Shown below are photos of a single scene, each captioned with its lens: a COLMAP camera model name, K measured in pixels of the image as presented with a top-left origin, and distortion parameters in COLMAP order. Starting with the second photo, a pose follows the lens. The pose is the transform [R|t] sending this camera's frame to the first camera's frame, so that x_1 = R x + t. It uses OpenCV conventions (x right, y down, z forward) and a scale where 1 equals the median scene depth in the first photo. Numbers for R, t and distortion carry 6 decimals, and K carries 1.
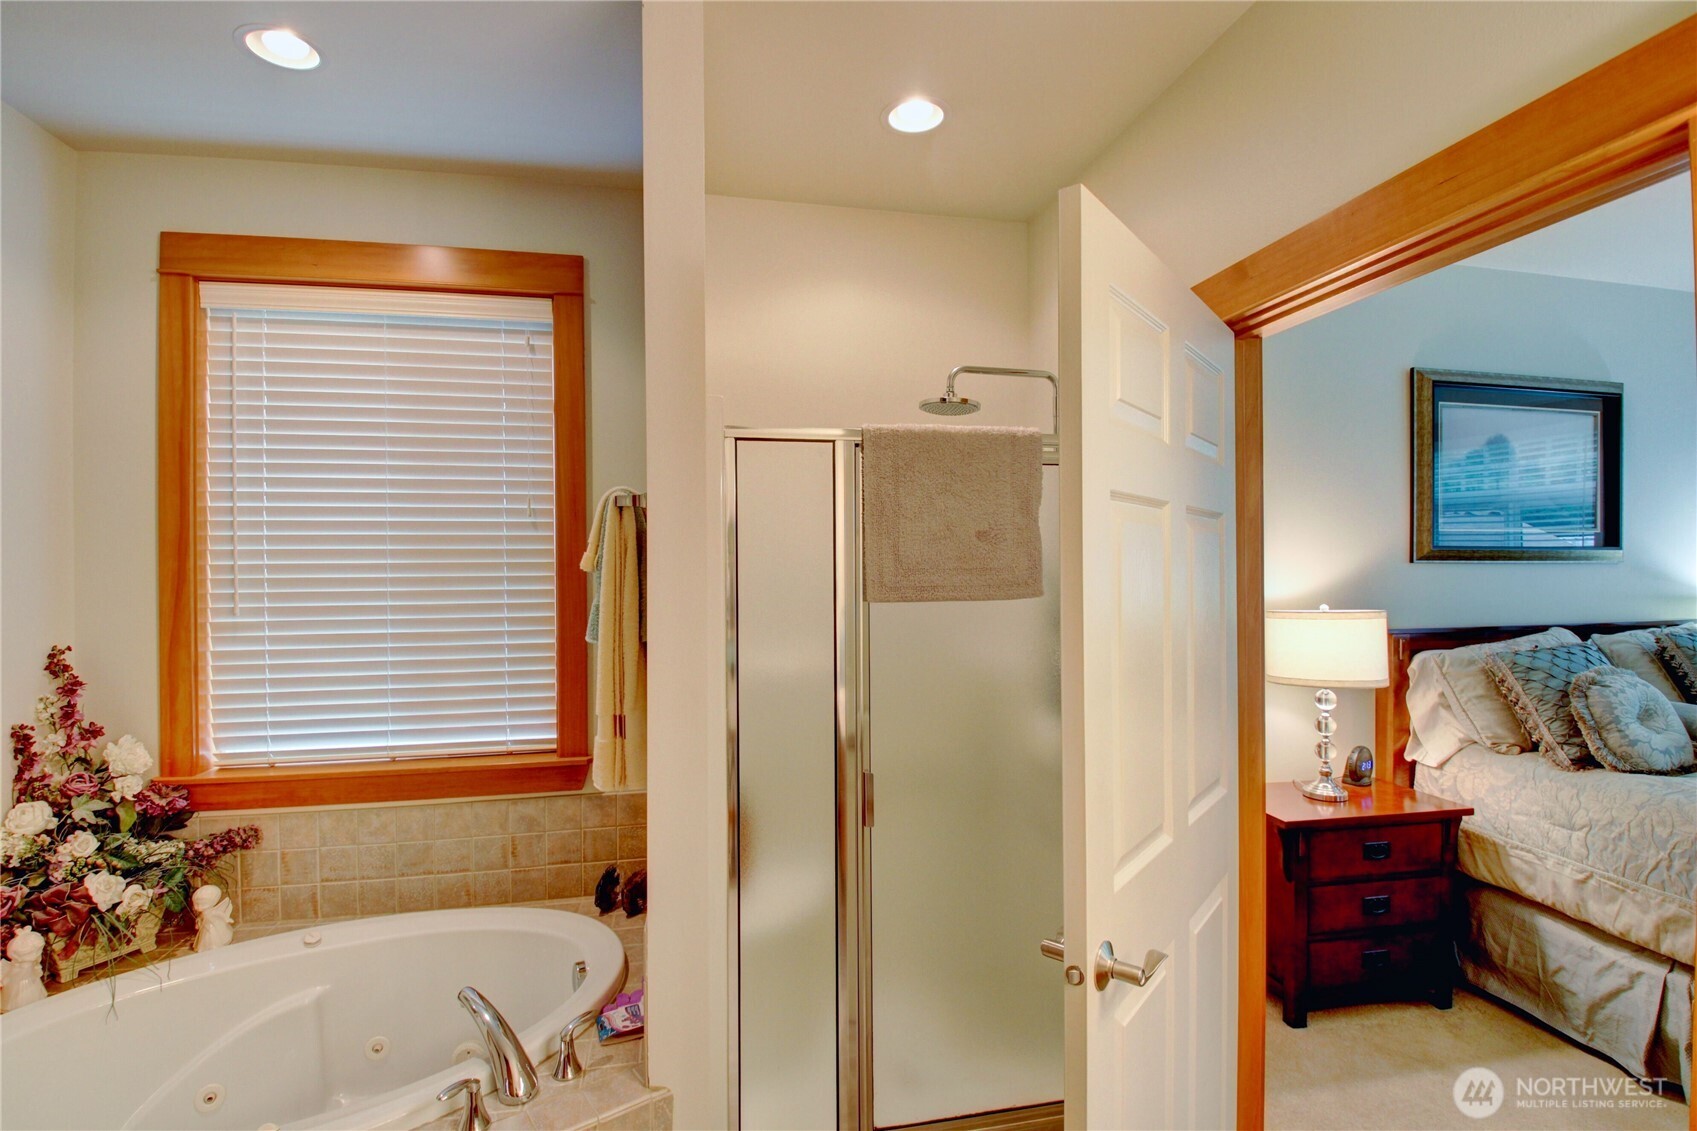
lens RADIAL K [[803.0, 0, 848.5], [0, 803.0, 565.5], [0, 0, 1]] dist [0.000686, -0.012528]
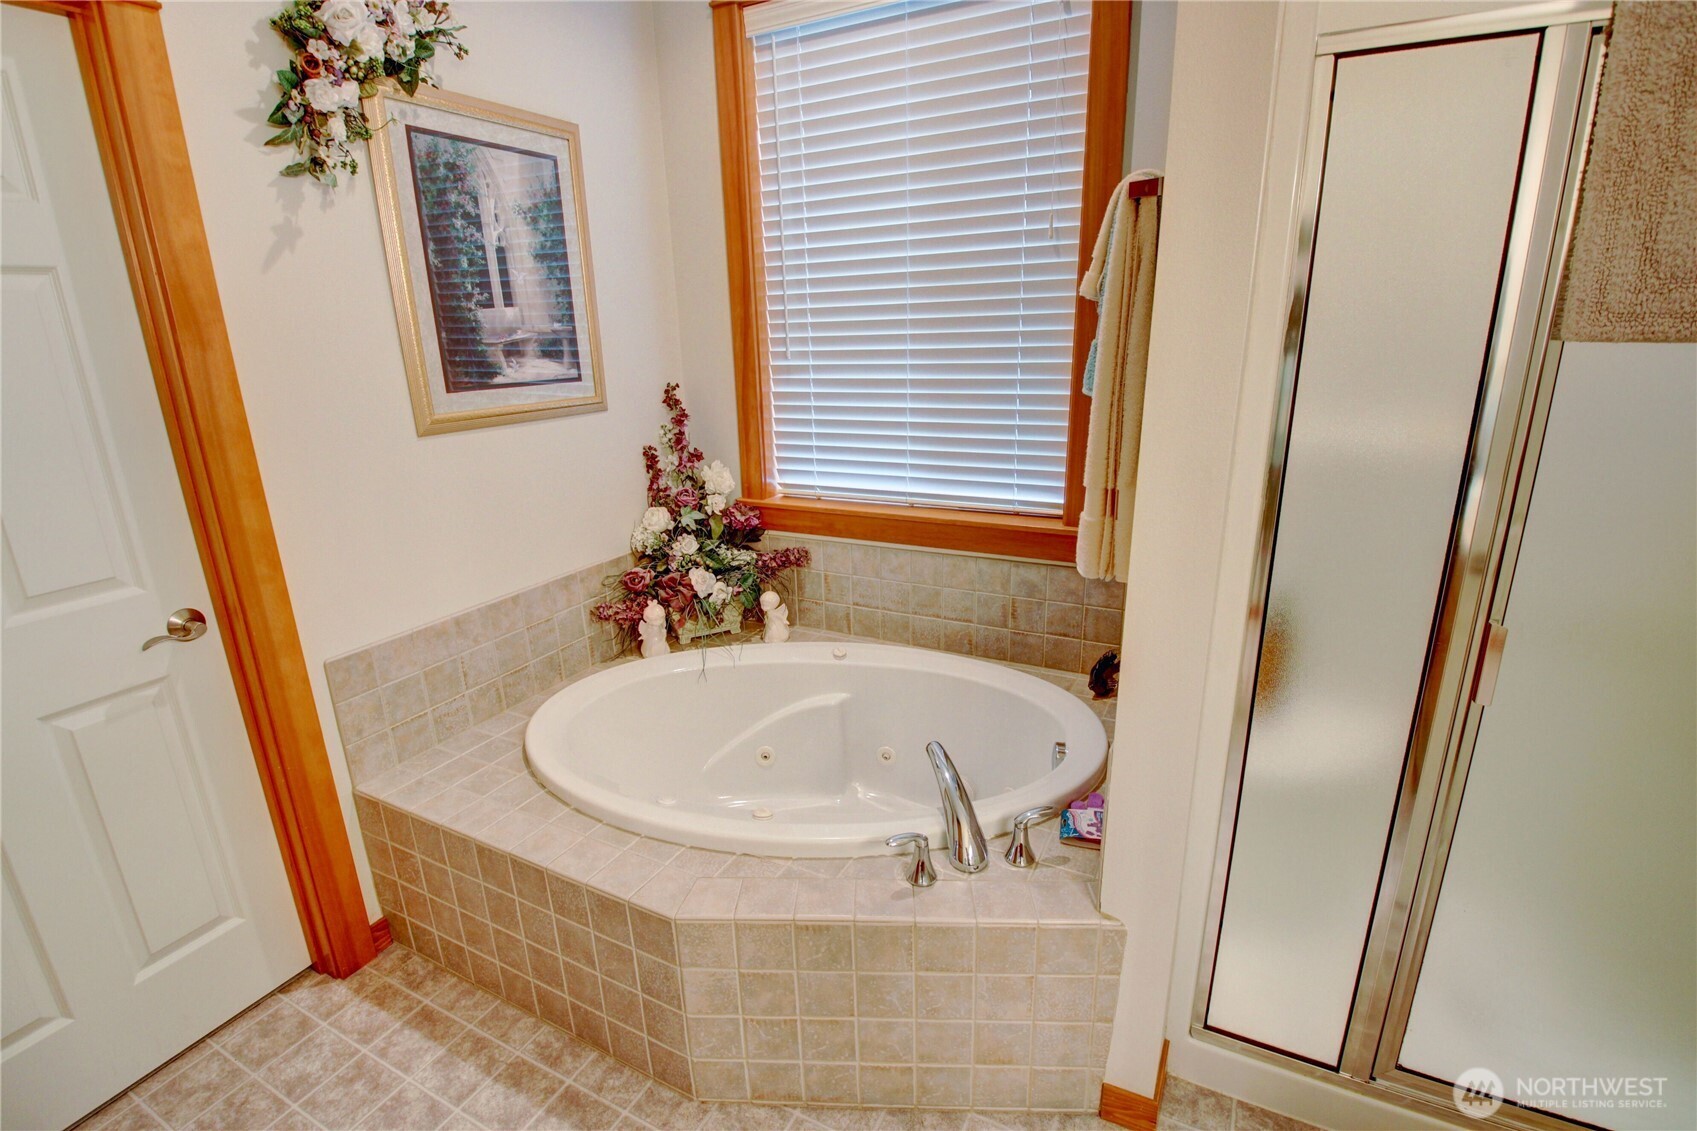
lens RADIAL K [[798.8, 0, 827.4], [0, 798.8, 575.5], [0, 0, 1]] dist [0.024195, -0.037304]
pose [[0.764400, 0.175606, -0.620367, 0.002867], [0.024459, 0.953603, 0.300072, 0.020182], [0.644278, -0.244548, 0.724639, 0.192654]]
